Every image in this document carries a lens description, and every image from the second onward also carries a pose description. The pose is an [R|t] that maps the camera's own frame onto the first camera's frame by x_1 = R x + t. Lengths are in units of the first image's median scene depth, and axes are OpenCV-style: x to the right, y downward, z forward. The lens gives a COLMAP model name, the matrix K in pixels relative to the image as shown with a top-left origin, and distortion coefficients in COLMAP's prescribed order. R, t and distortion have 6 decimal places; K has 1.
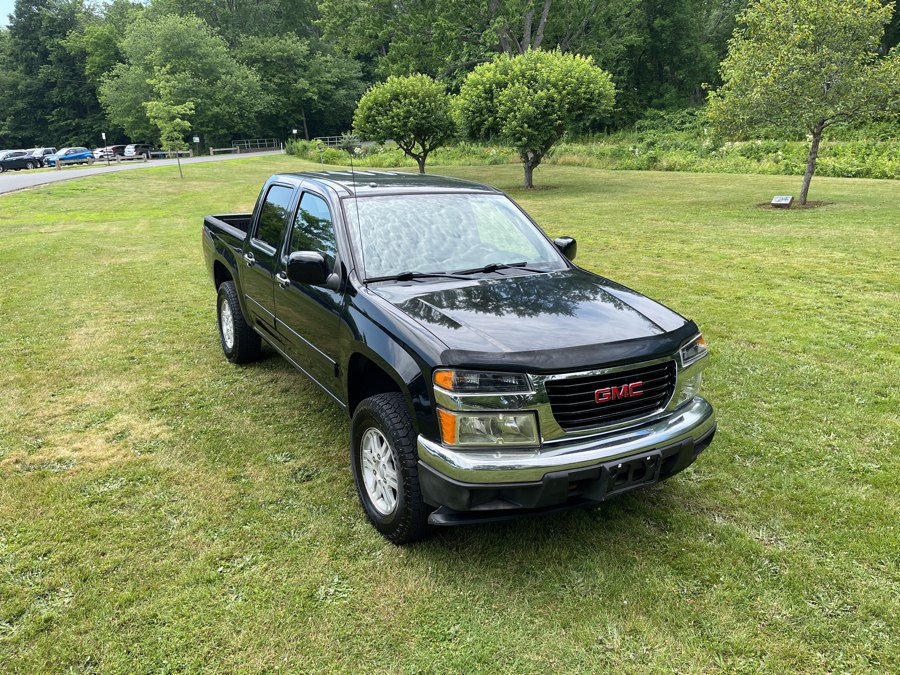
lens RADIAL K [[685.0, 0, 442.5], [0, 685.0, 342.2], [0, 0, 1]] dist [0.074650, -0.109590]
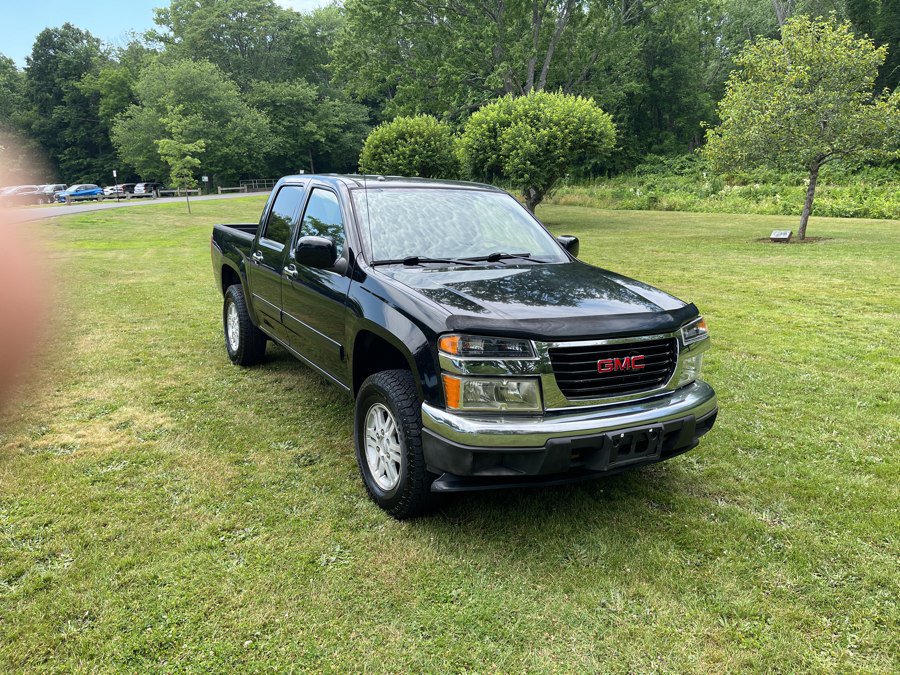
lens RADIAL K [[685.0, 0, 442.7], [0, 685.0, 338.8], [0, 0, 1]] dist [0.074650, -0.109590]
pose [[0.999911, 0.013140, -0.002314, -0.003111], [-0.013264, 0.997728, -0.066048, 0.073874], [0.001441, 0.066072, 0.997814, -0.009469]]
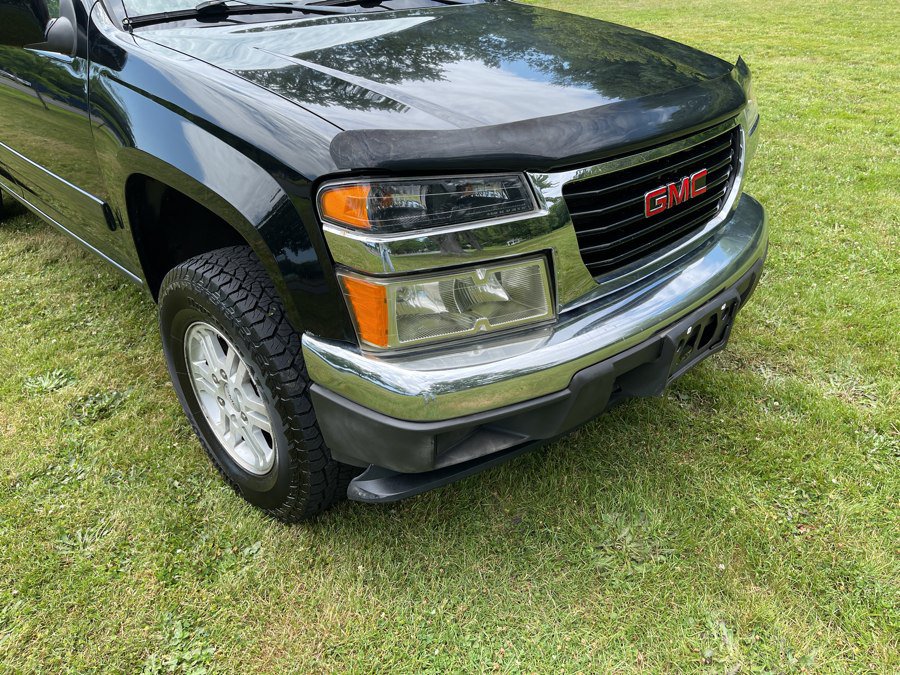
lens RADIAL K [[685.0, 0, 458.0], [0, 685.0, 336.6], [0, 0, 1]] dist [0.074650, -0.109590]
pose [[0.963933, -0.155240, 0.216181, -0.023522], [0.100520, 0.964458, 0.244369, 0.022941], [-0.246434, -0.213824, 0.945278, 0.364056]]
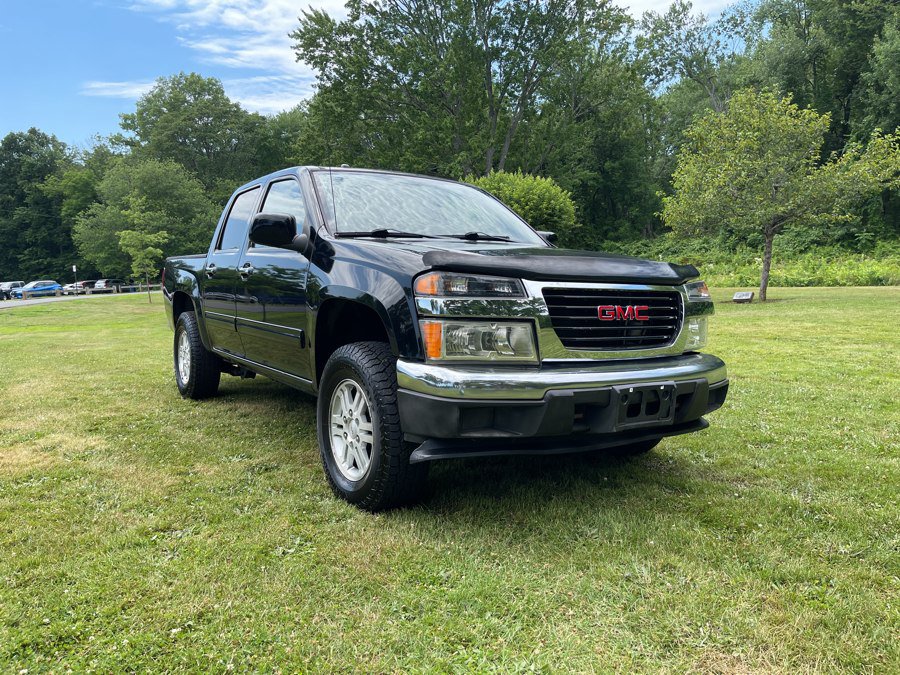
lens RADIAL K [[685.0, 0, 443.4], [0, 685.0, 342.6], [0, 0, 1]] dist [0.074650, -0.109590]
pose [[0.998813, -0.011298, 0.047377, -0.012566], [0.020367, 0.980479, -0.195564, 0.194407], [-0.044243, 0.196297, 0.979546, 0.104177]]
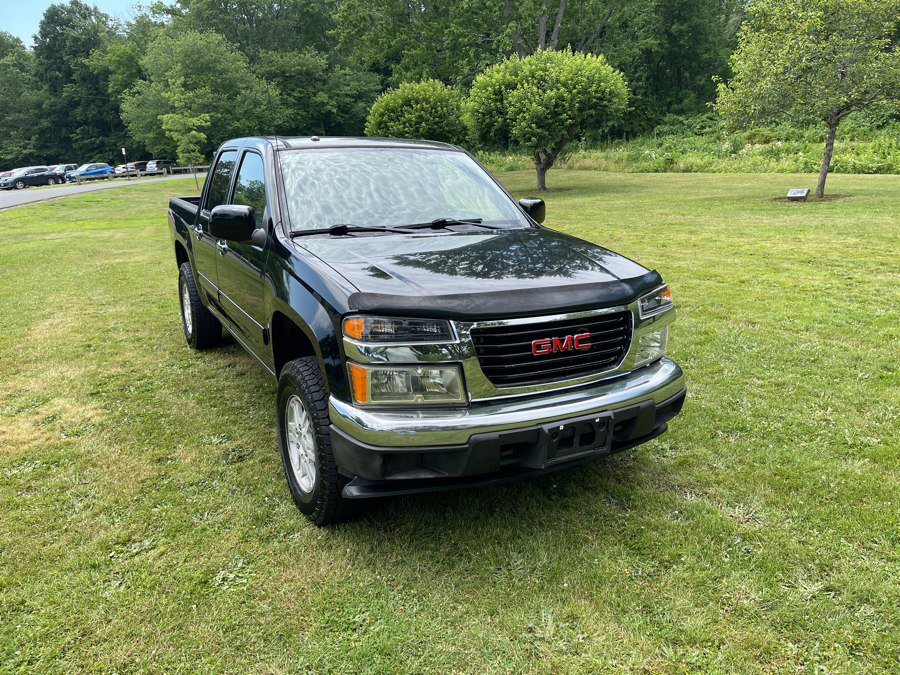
lens RADIAL K [[685.0, 0, 455.0], [0, 685.0, 343.5], [0, 0, 1]] dist [0.074650, -0.109590]
pose [[0.999744, -0.011933, -0.019221, 0.096315], [0.011597, 0.999779, -0.017535, 0.059378], [0.019426, 0.017308, 0.999661, 0.091077]]
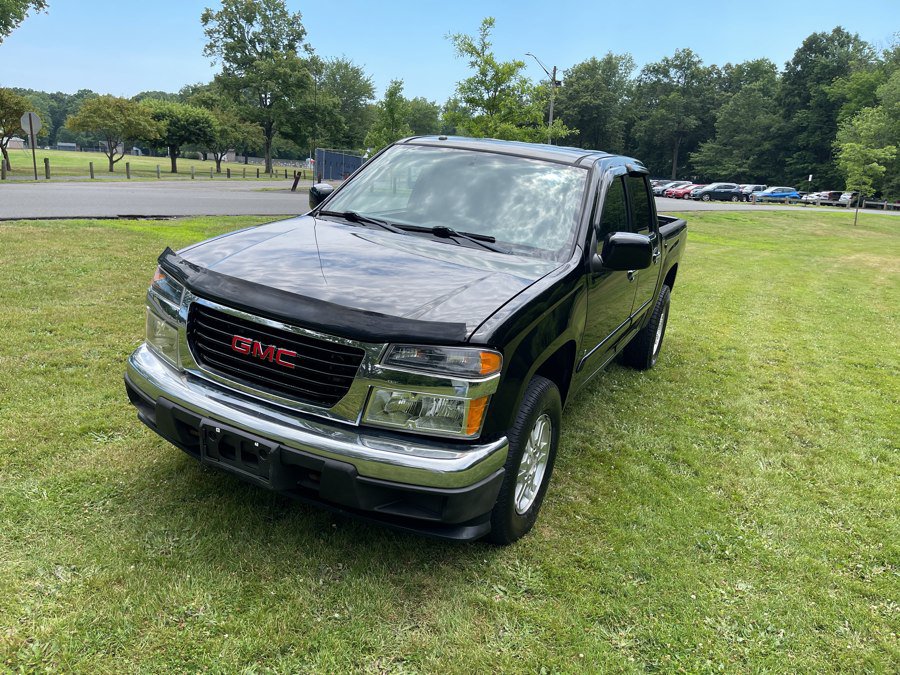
lens RADIAL K [[685.0, 0, 441.0], [0, 685.0, 341.6], [0, 0, 1]] dist [0.074650, -0.109590]
pose [[0.553785, 0.277208, -0.785161, 0.690205], [-0.327654, 0.939429, 0.100575, -0.059143], [0.765483, 0.201564, 0.611071, 0.466376]]
